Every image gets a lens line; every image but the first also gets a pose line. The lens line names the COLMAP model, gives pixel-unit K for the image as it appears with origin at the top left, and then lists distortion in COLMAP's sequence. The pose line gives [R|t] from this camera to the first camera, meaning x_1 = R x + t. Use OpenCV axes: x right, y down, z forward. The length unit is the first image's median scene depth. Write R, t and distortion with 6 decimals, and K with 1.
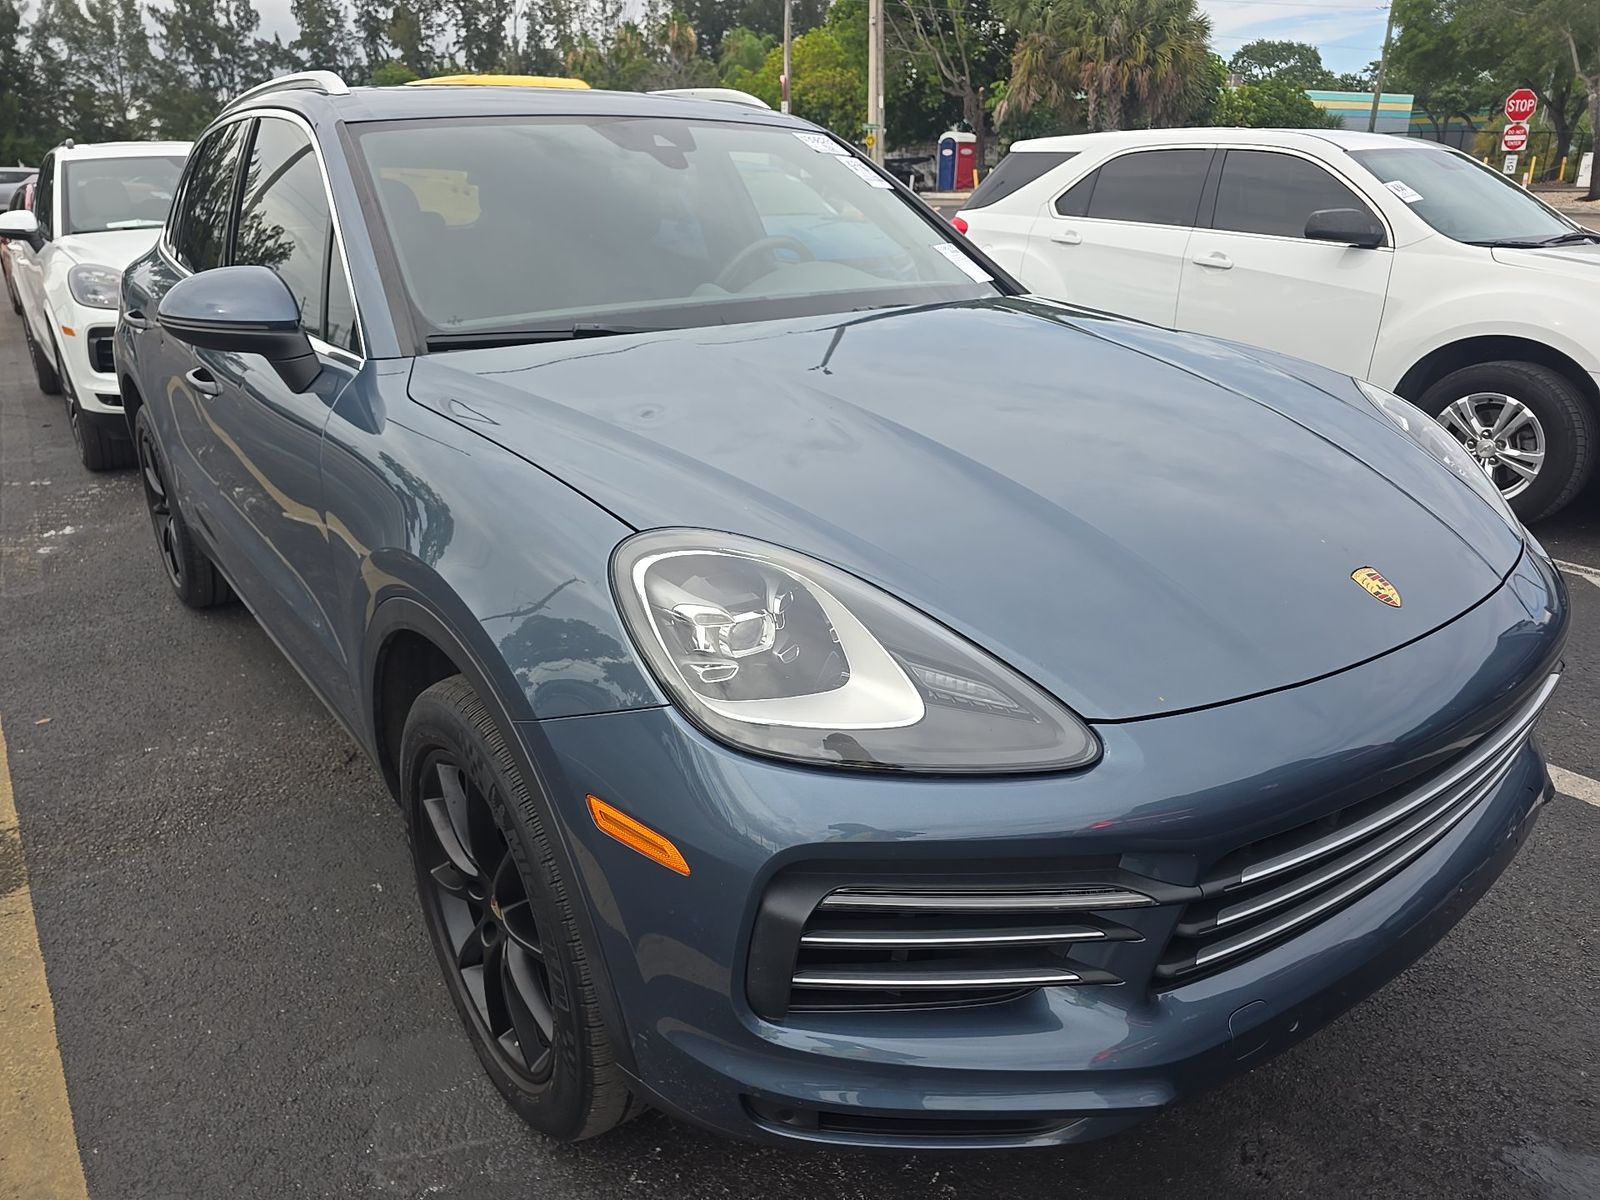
lens RADIAL K [[1063.0, 0, 797.5], [0, 1063.0, 596.4], [0, 0, 1]] dist [0.047408, -0.046806]
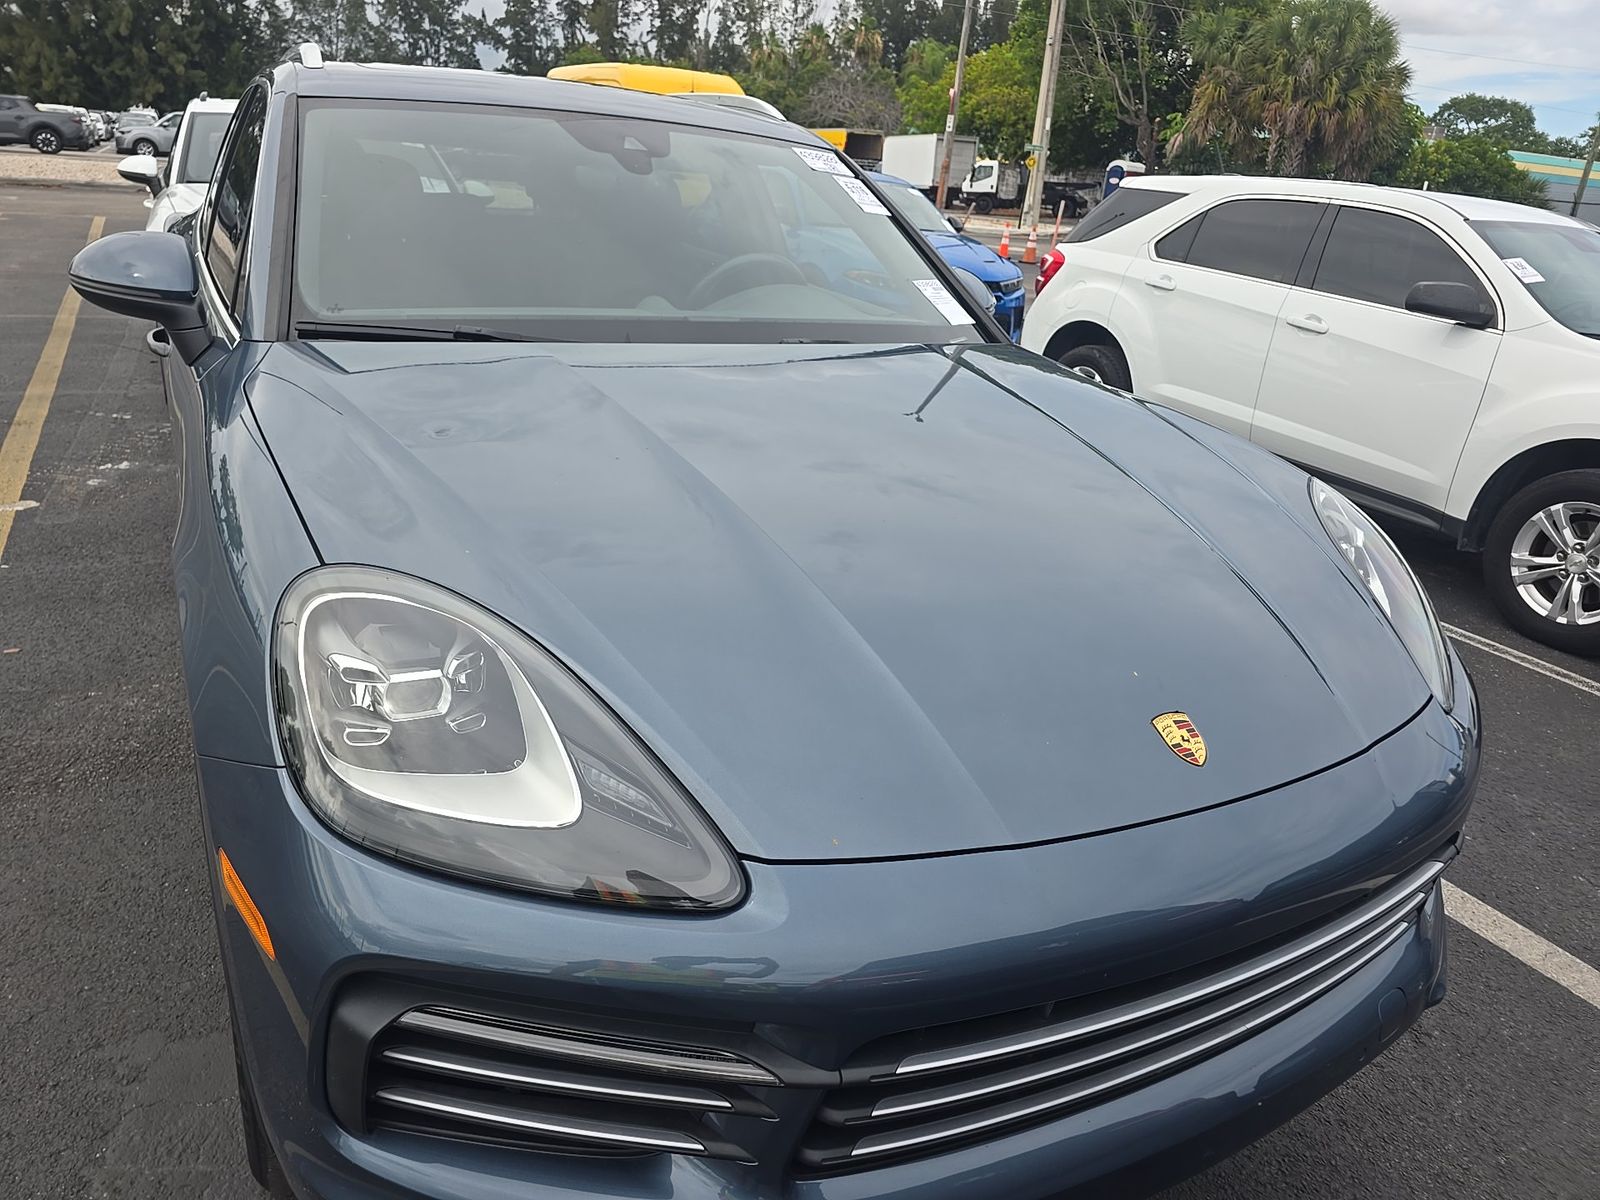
lens RADIAL K [[1063.0, 0, 800.9], [0, 1063.0, 596.3], [0, 0, 1]] dist [0.047408, -0.046806]
pose [[0.985727, 0.131730, -0.104827, 0.094110], [-0.132346, 0.991203, 0.001088, -0.024167], [0.104048, 0.012801, 0.994490, 0.036659]]
